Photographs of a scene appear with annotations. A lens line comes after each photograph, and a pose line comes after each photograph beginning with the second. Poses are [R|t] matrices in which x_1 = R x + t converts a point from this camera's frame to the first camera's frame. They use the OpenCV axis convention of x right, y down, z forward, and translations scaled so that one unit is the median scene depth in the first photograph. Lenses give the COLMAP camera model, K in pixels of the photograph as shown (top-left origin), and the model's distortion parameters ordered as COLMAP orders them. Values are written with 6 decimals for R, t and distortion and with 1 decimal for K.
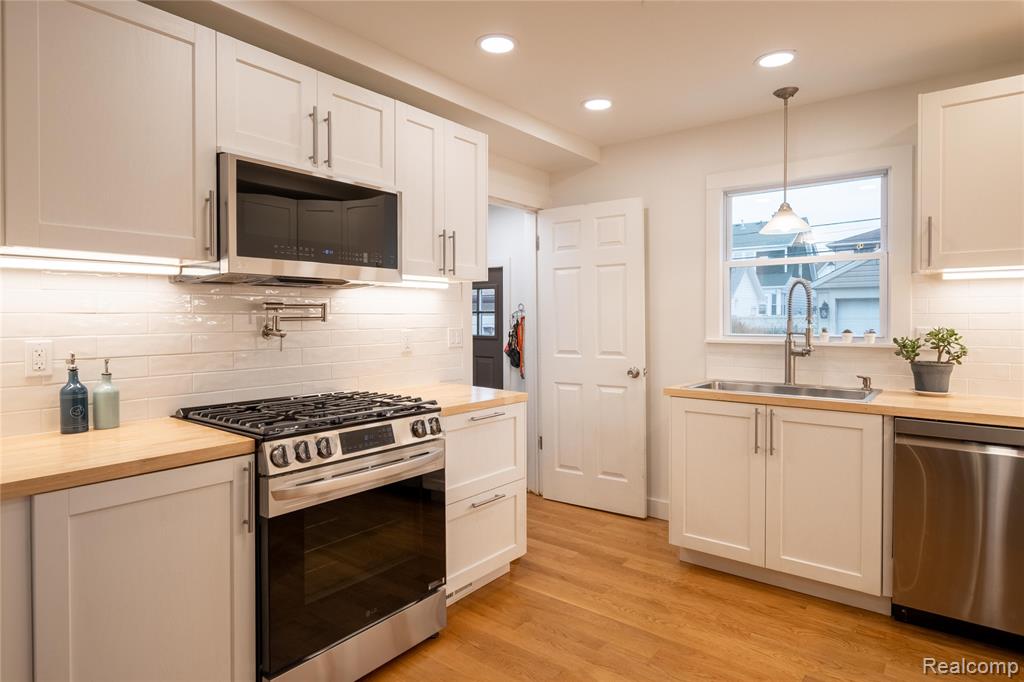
lens RADIAL K [[565.2, 0, 494.0], [0, 565.2, 335.8], [0, 0, 1]] dist [0.000721, -0.001909]
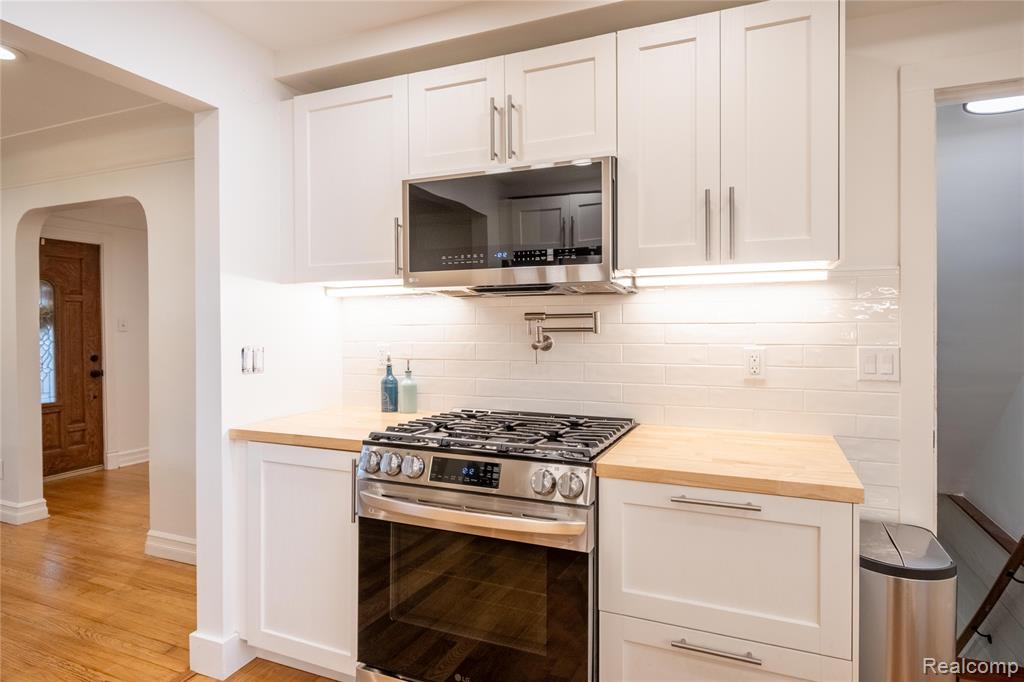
lens RADIAL K [[565.2, 0, 494.0], [0, 565.2, 335.8], [0, 0, 1]] dist [0.000721, -0.001909]
pose [[0.287313, 0.018175, -0.957664, 0.577411], [-0.029684, 0.999509, 0.010063, -0.031280], [0.957377, 0.025536, 0.287711, 0.764102]]
